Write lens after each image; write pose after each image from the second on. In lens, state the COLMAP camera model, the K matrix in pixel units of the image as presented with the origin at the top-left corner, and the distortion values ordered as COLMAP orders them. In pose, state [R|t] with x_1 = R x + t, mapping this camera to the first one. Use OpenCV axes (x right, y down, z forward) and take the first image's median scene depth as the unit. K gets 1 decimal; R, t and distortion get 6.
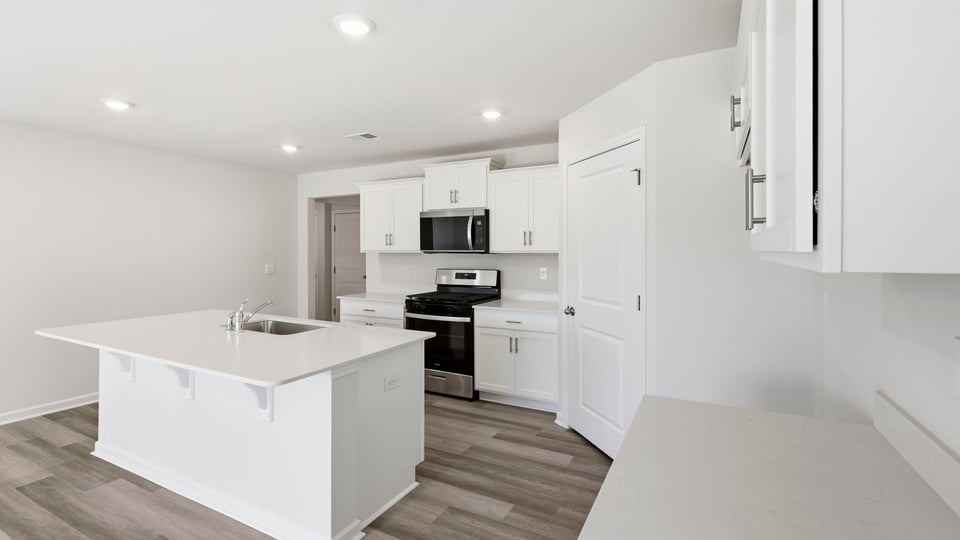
lens RADIAL K [[438.7, 0, 479.0], [0, 438.7, 260.9], [0, 0, 1]] dist [-0.010151, 0.003806]
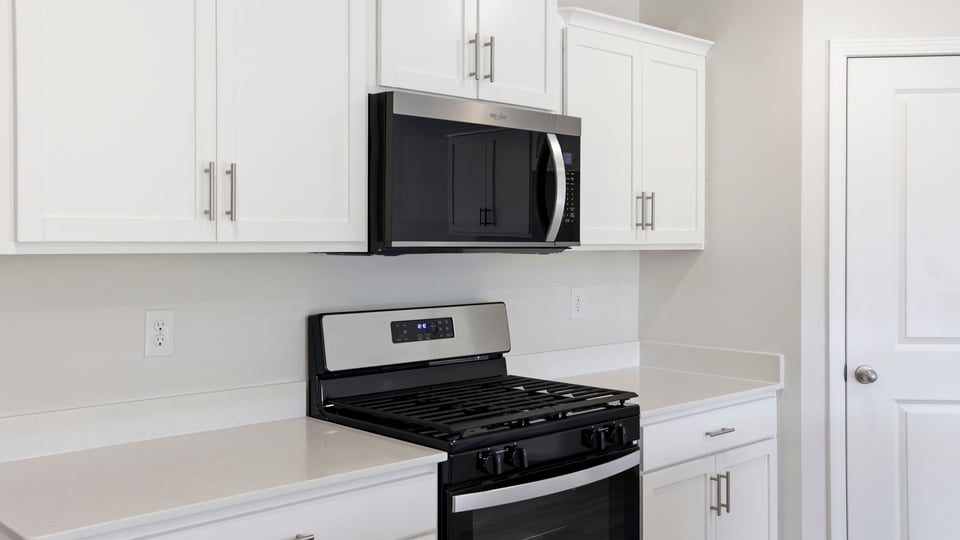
lens RADIAL K [[925.3, 0, 479.6], [0, 925.3, 249.0], [0, 0, 1]] dist [-0.006498, 0.000000]
pose [[0.331224, -0.004050, 0.943544, -0.683717], [0.022153, 0.999749, -0.003485, -0.018940], [-0.943292, 0.022056, 0.331230, 0.855909]]
